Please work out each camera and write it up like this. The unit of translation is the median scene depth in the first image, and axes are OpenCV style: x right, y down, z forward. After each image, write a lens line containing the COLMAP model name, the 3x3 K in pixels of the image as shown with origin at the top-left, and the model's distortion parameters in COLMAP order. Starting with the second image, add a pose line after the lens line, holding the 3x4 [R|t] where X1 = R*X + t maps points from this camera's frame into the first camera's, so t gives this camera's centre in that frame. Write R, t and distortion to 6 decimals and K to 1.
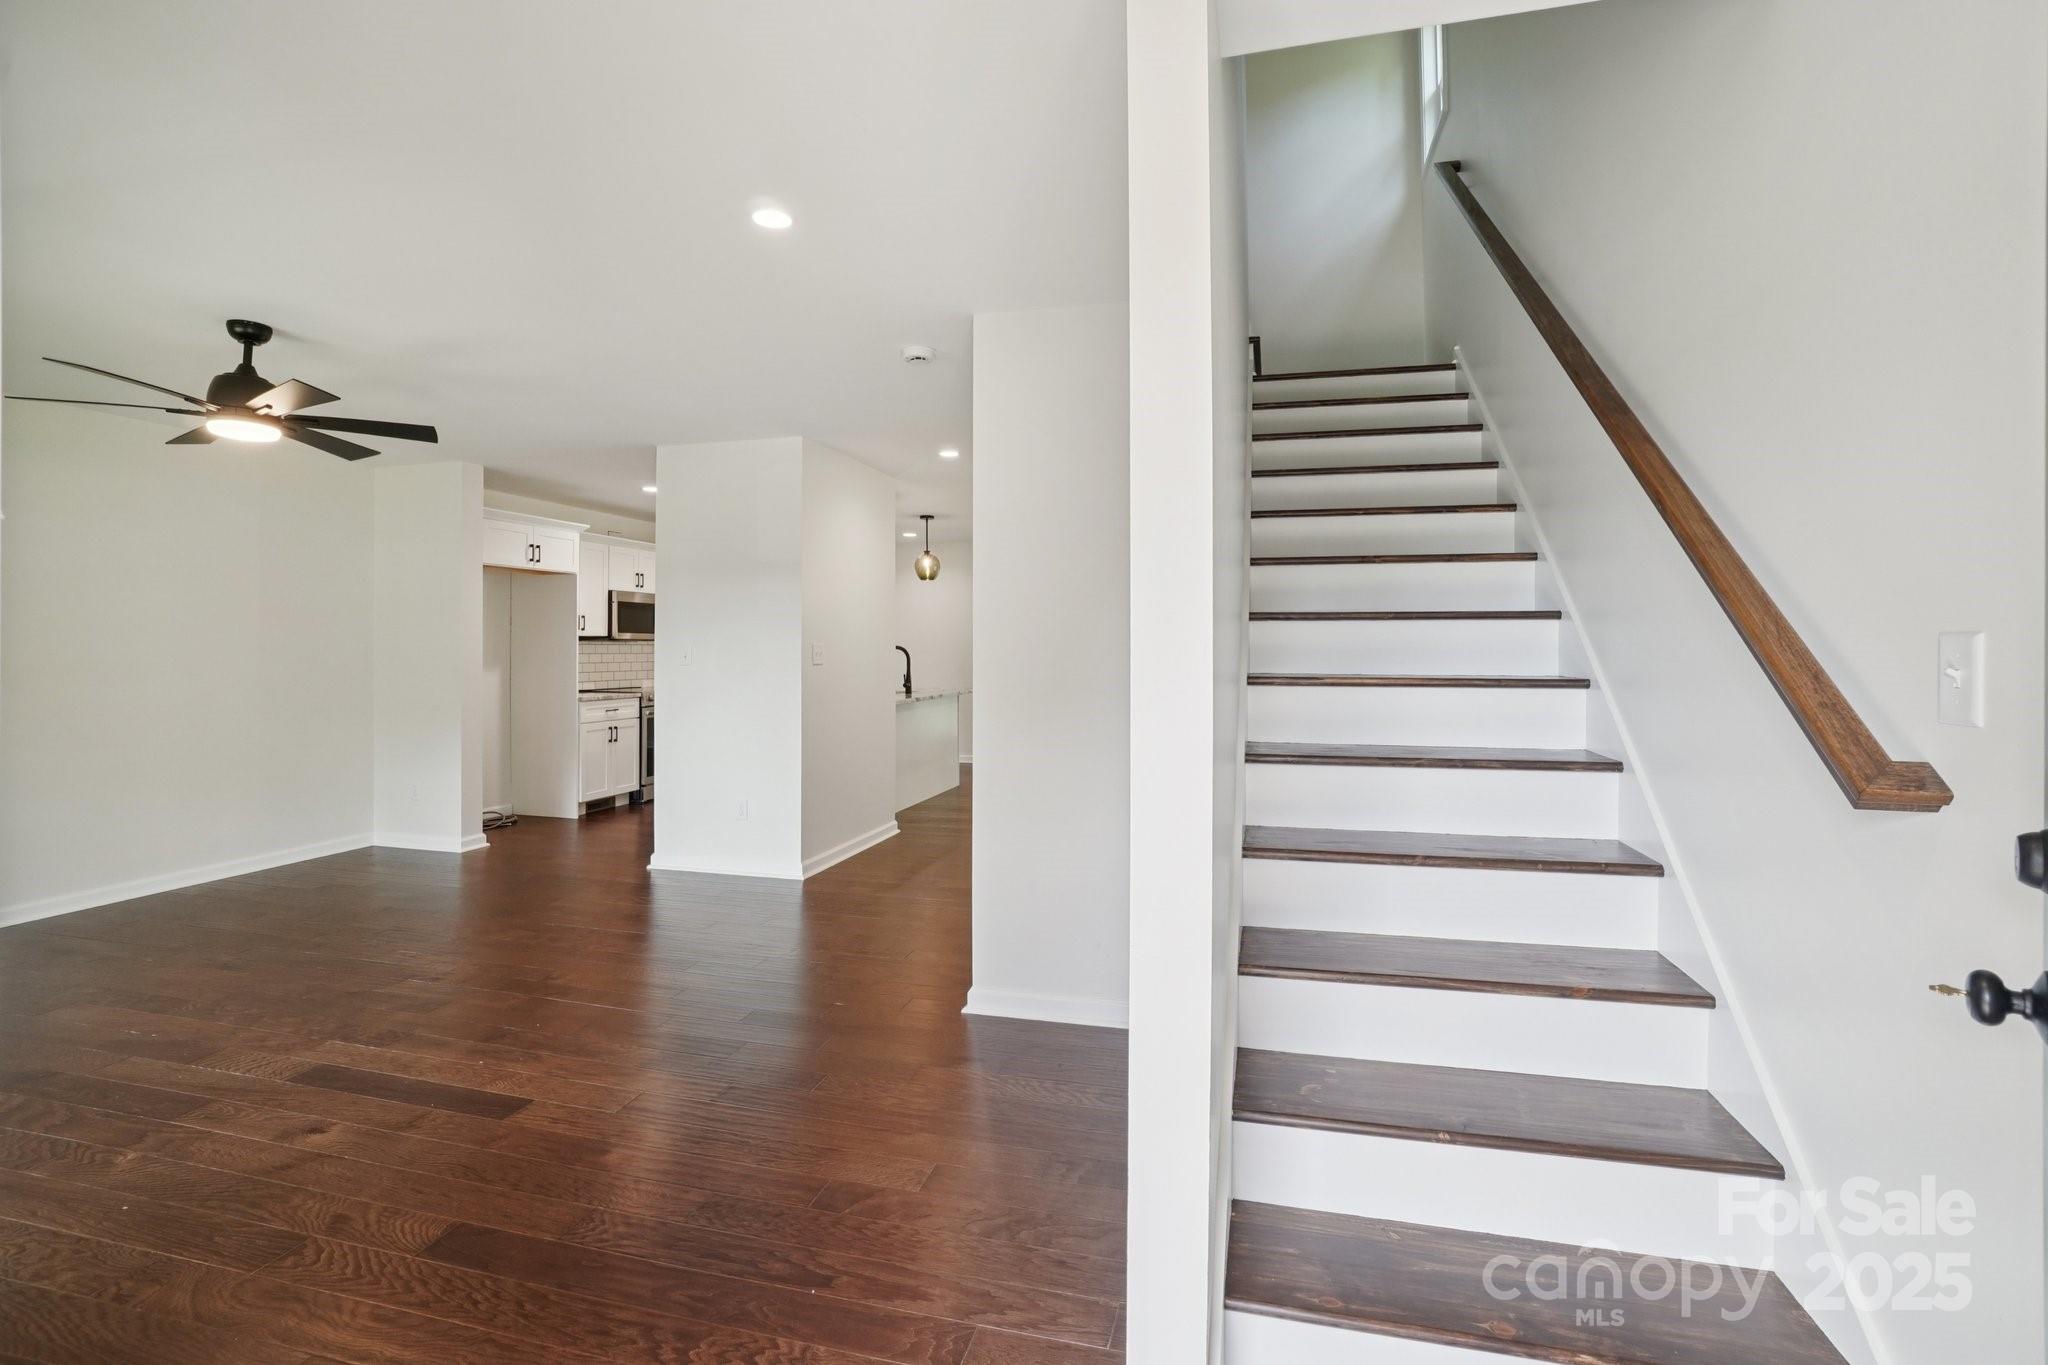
lens RADIAL K [[908.4, 0, 1031.2], [0, 908.4, 623.9], [0, 0, 1]] dist [-0.026072, 0.003016]
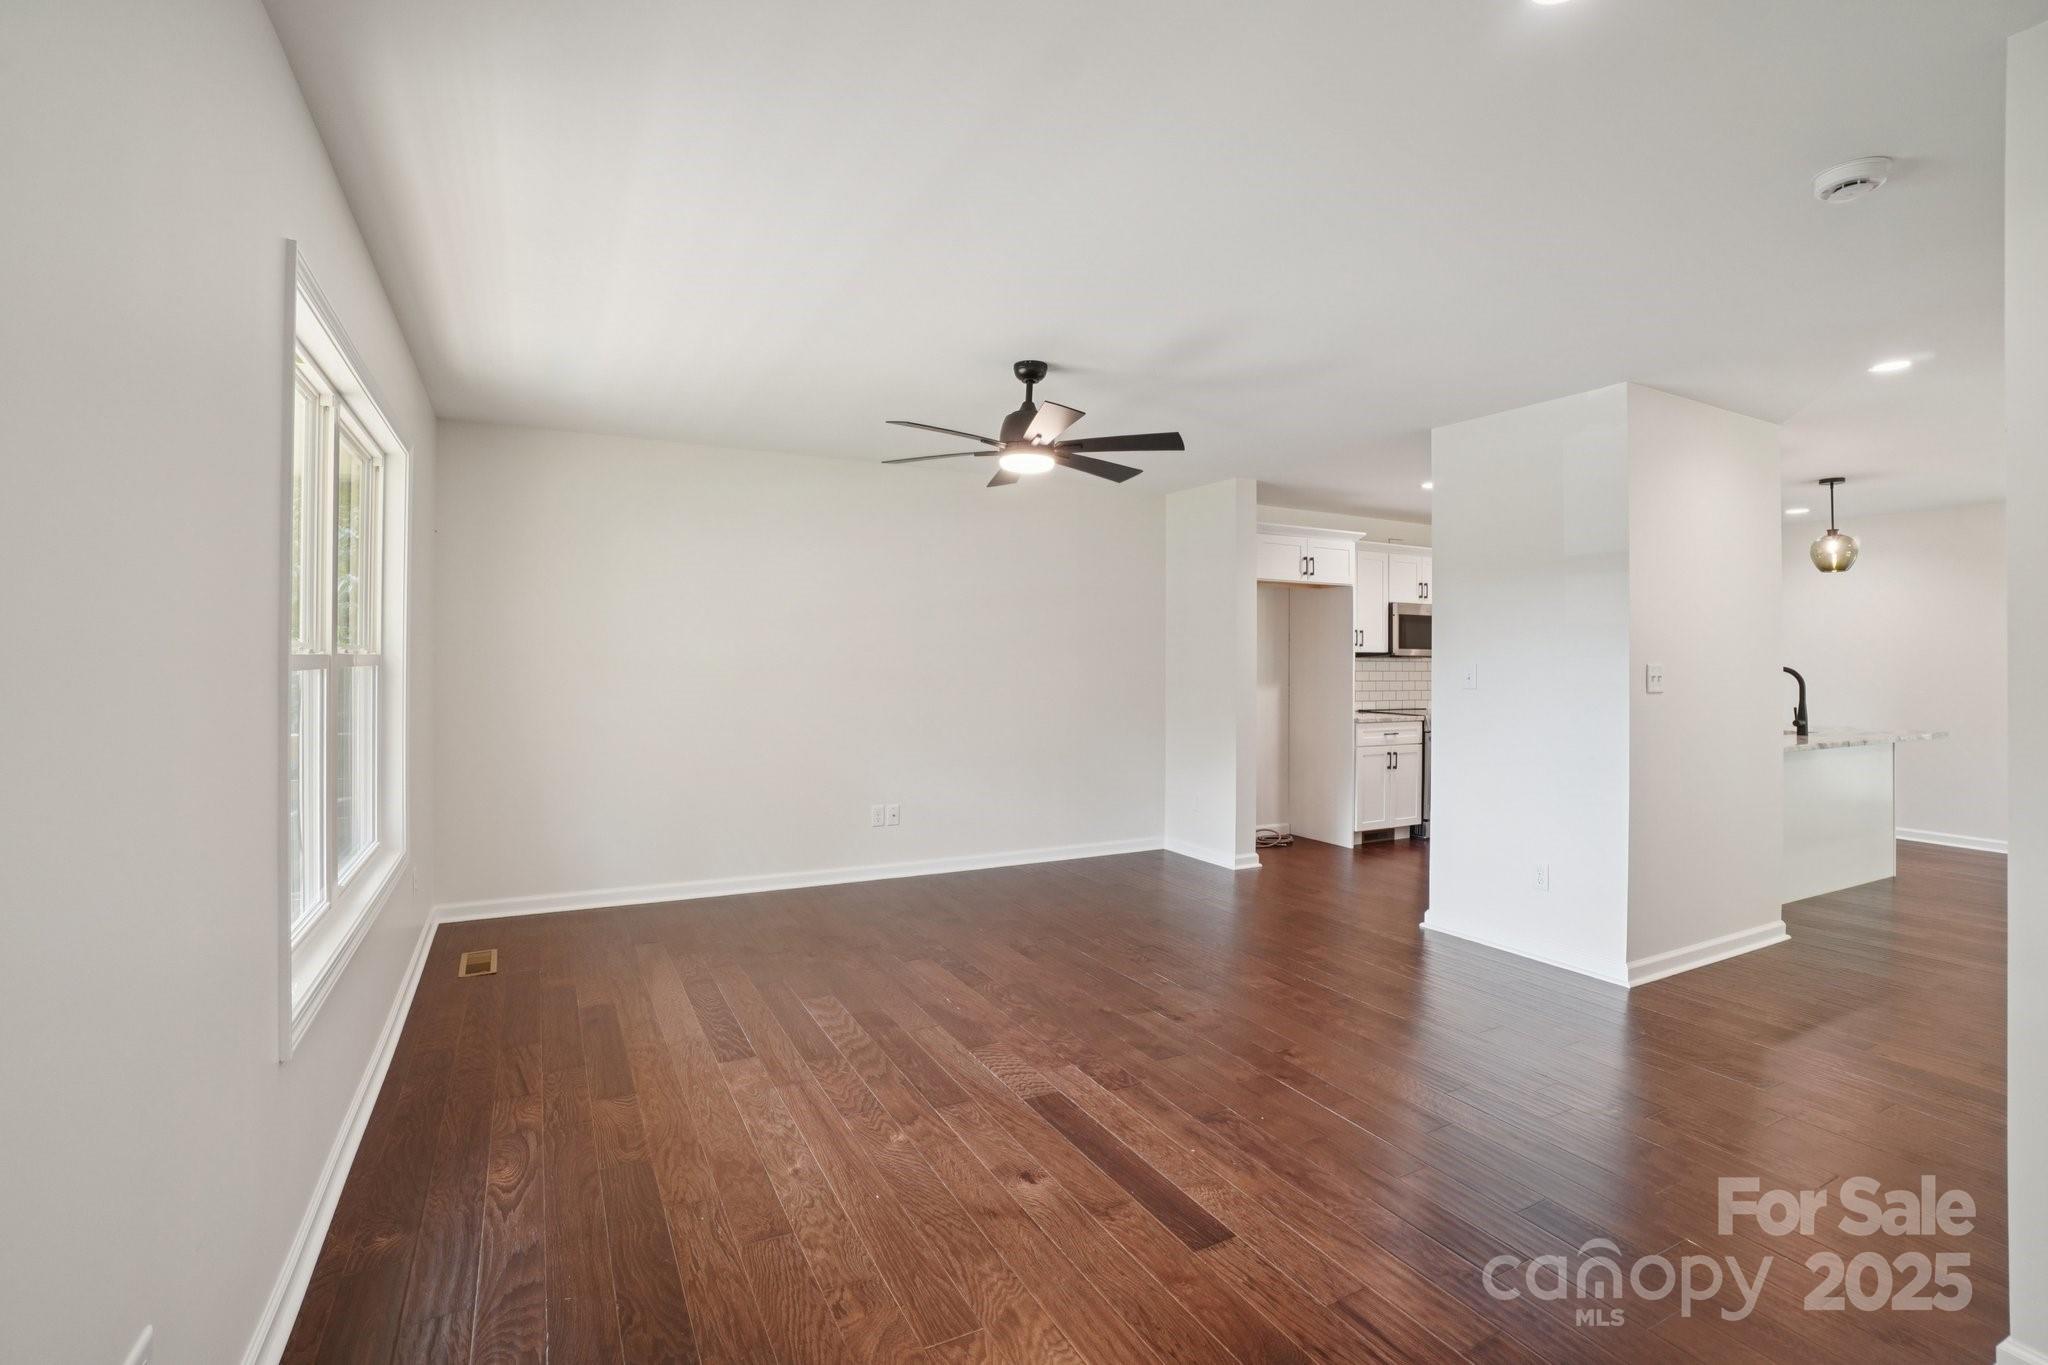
lens RADIAL K [[908.4, 0, 1038.1], [0, 908.4, 646.1], [0, 0, 1]] dist [-0.026072, 0.003016]
pose [[0.674052, -0.002880, -0.738679, -0.052988], [0.008878, 0.999952, 0.004203, 0.000062], [0.738631, -0.009391, 0.674045, 0.221645]]
